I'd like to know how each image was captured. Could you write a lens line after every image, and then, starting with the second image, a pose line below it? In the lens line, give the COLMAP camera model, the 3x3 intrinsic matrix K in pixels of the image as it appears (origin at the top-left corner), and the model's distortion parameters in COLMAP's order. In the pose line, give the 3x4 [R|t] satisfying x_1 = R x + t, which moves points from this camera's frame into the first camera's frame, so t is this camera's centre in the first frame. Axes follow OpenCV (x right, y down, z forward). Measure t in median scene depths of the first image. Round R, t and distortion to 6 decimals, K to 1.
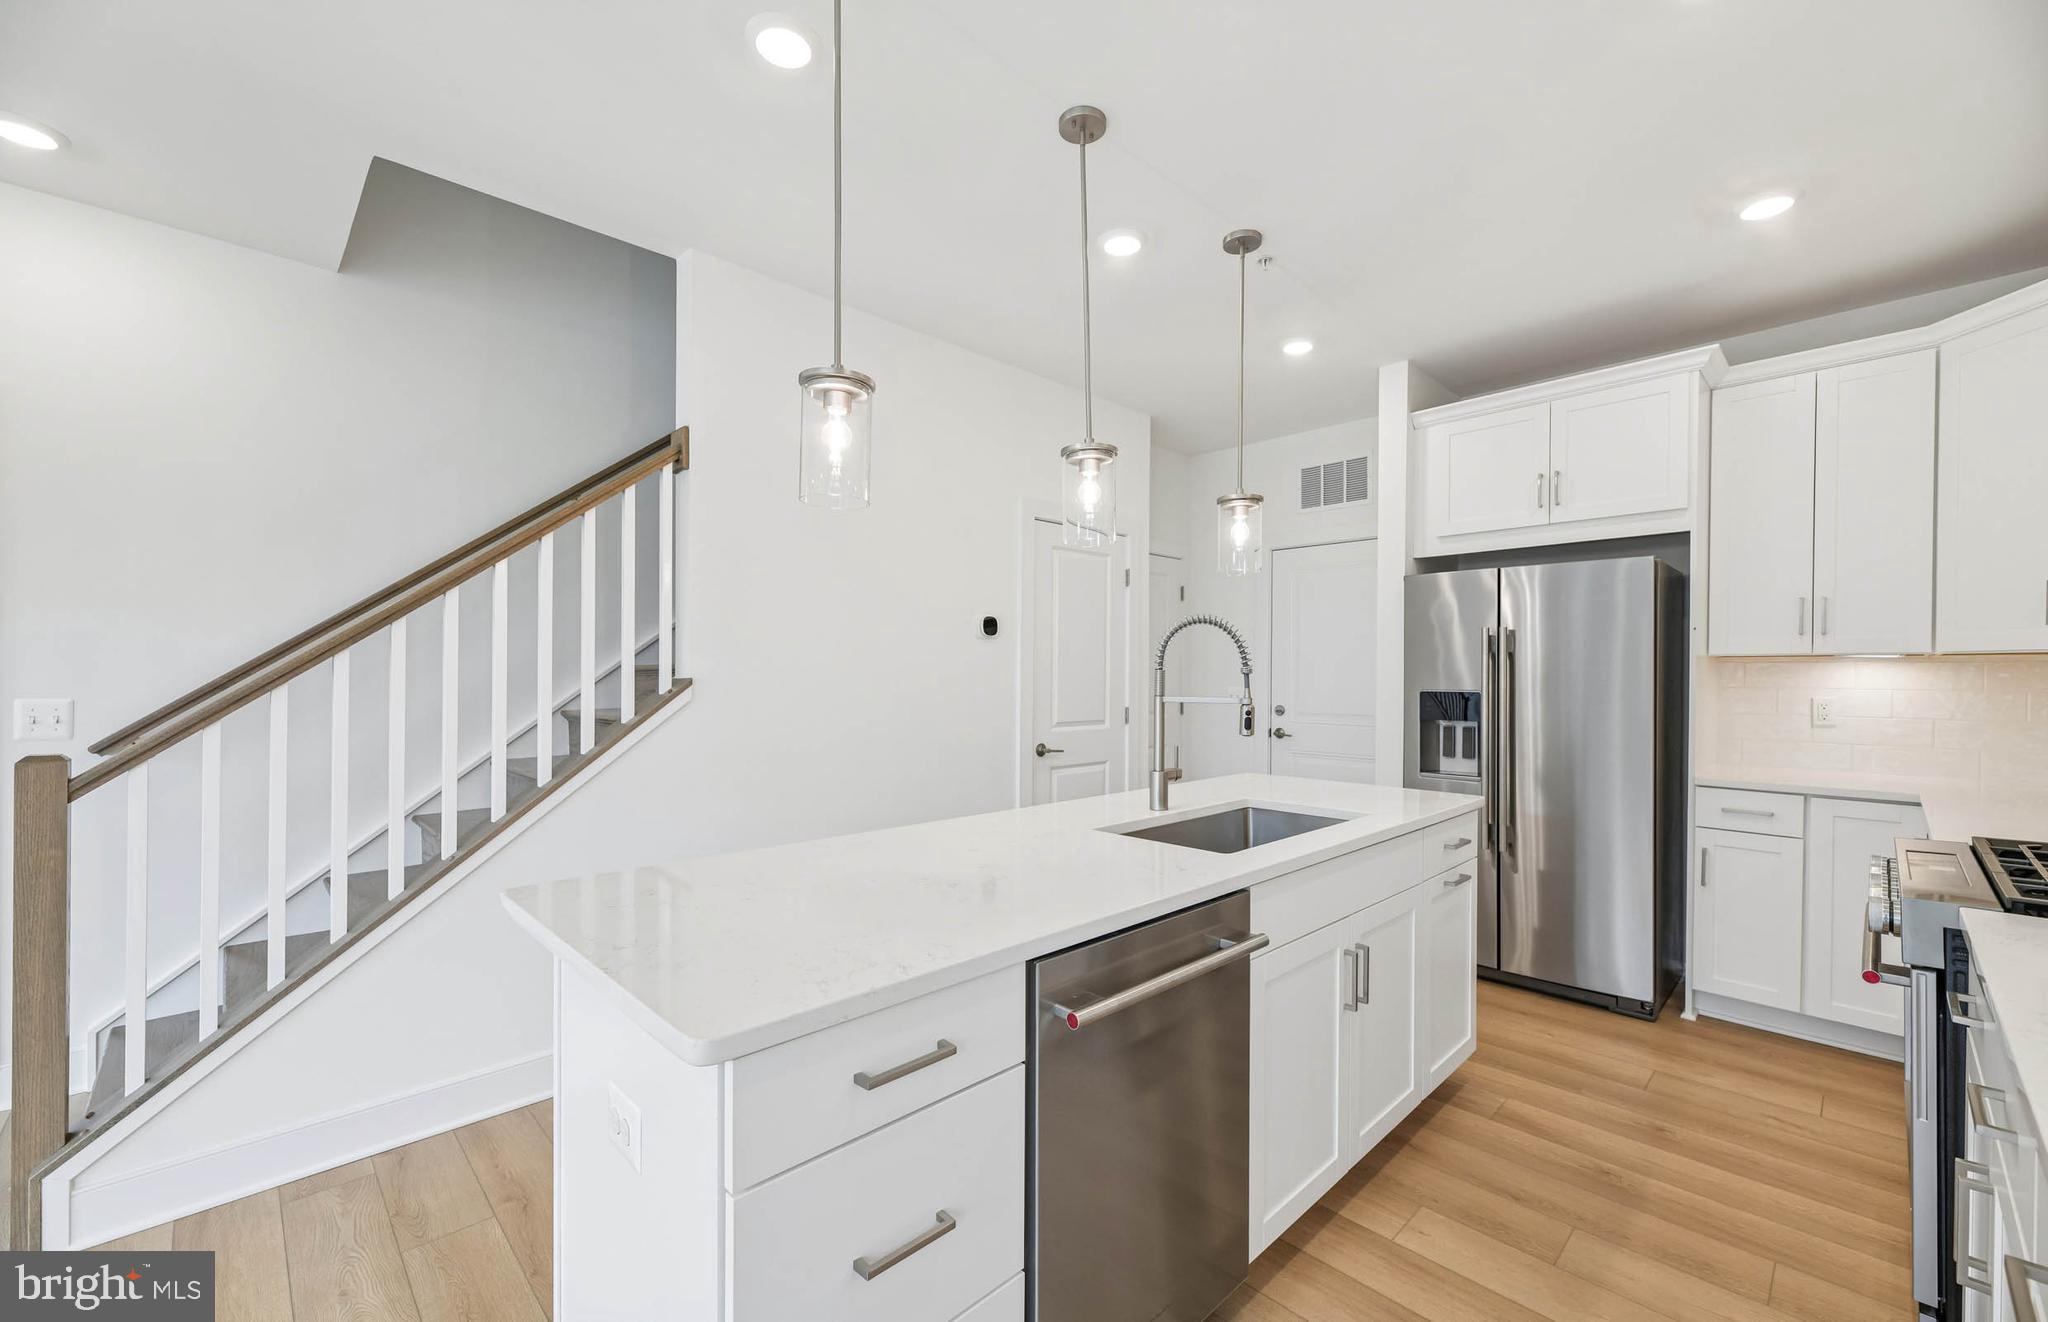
lens RADIAL K [[830.7, 0, 1025.7], [0, 830.7, 678.6], [0, 0, 1]] dist [0.010754, -0.002560]
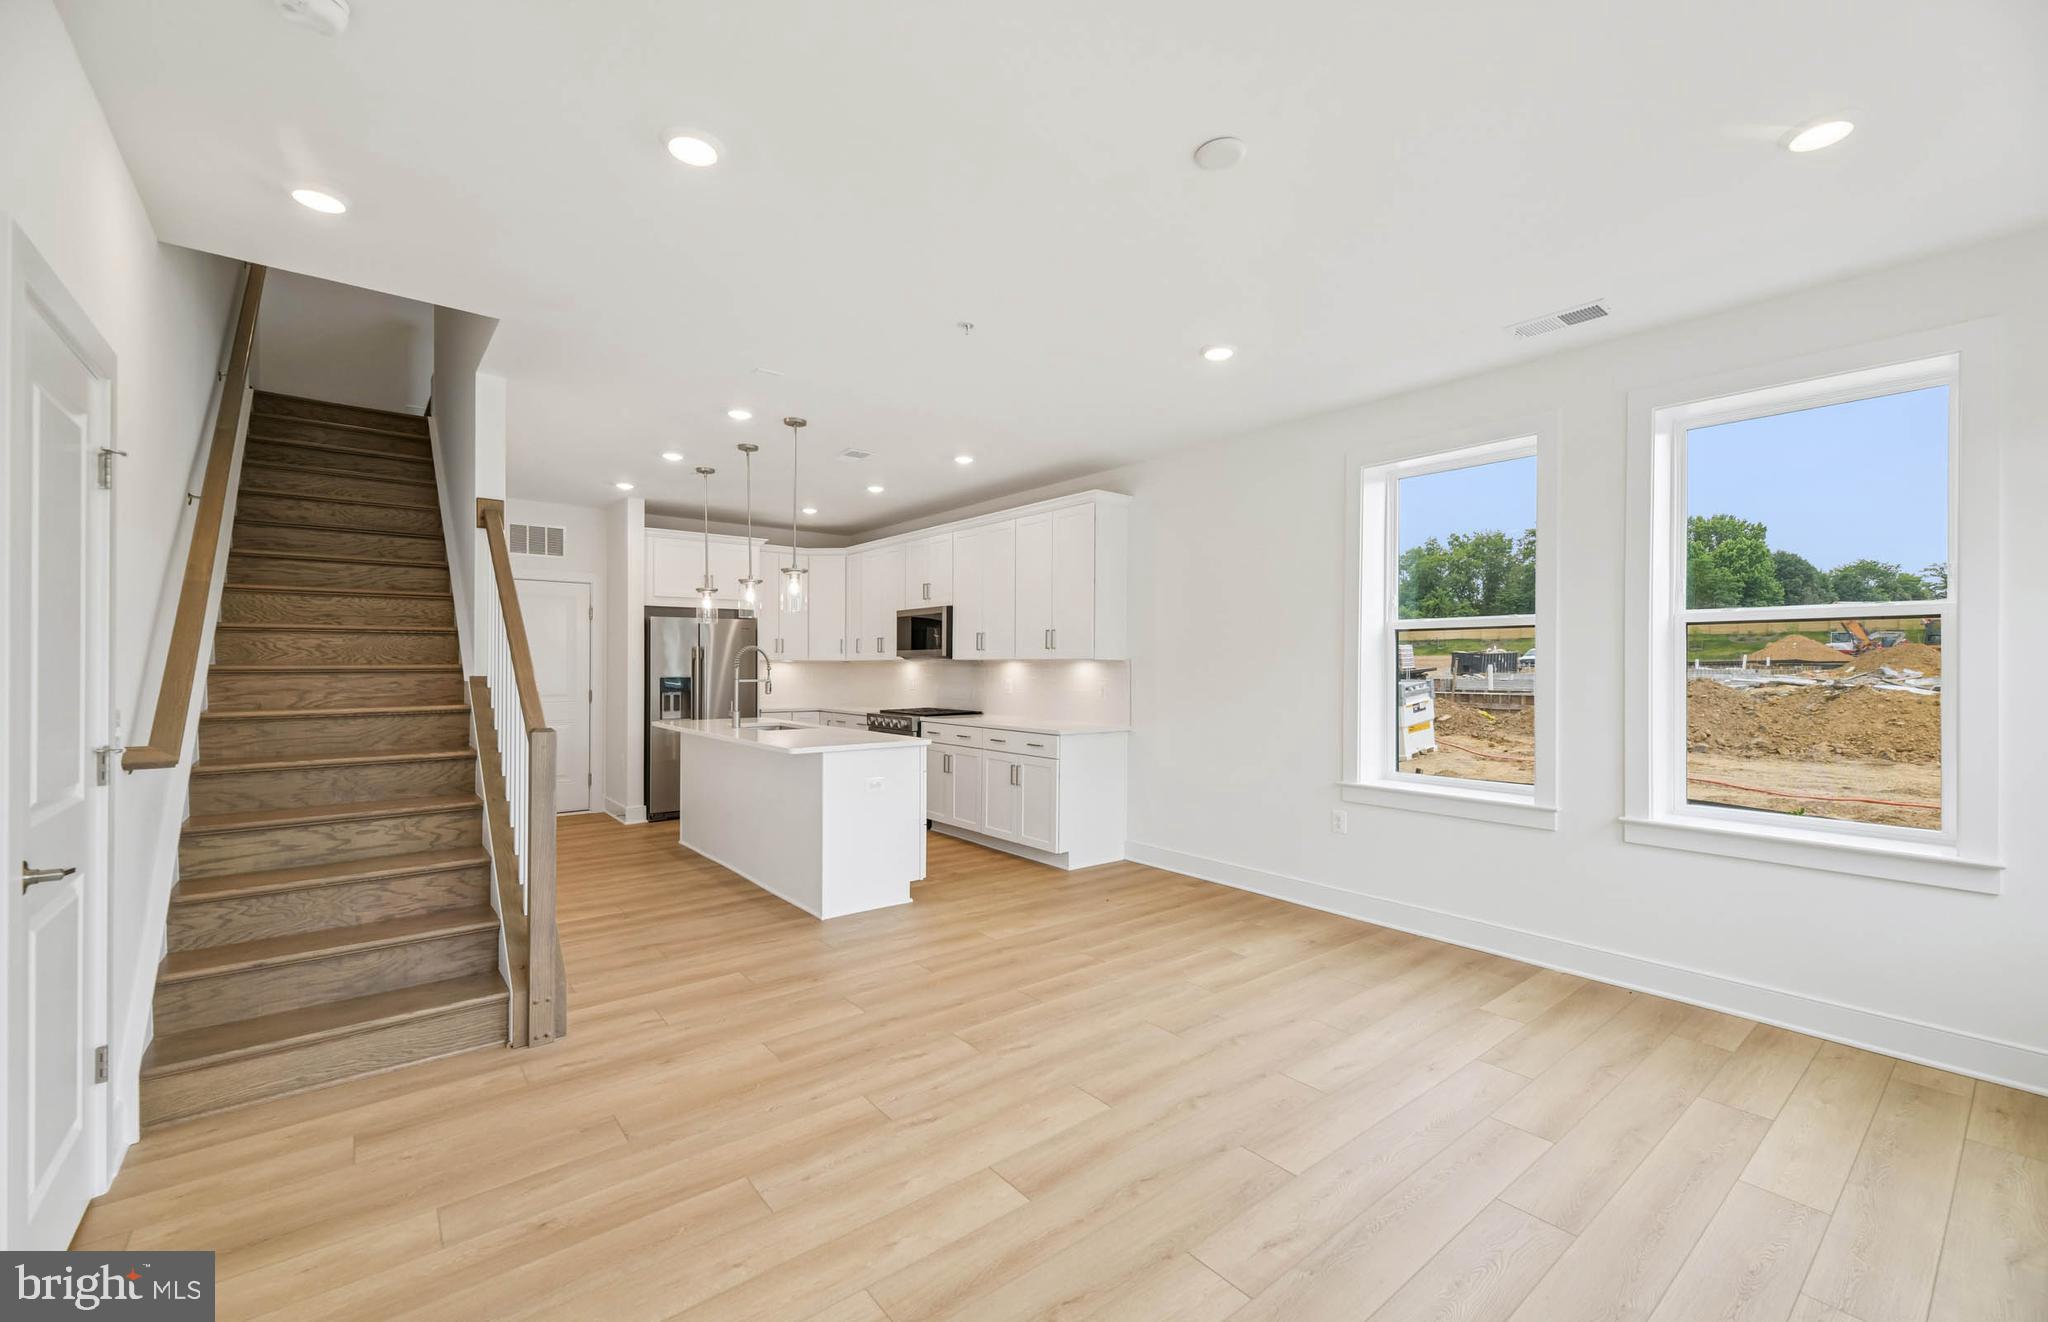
lens RADIAL K [[830.7, 0, 1039.4], [0, 830.7, 663.2], [0, 0, 1]] dist [0.010754, -0.002560]
pose [[0.083774, -0.000854, 0.996484, -1.947710], [0.003719, 0.999993, 0.000544, -0.021225], [-0.996478, 0.003660, 0.083776, -0.048721]]
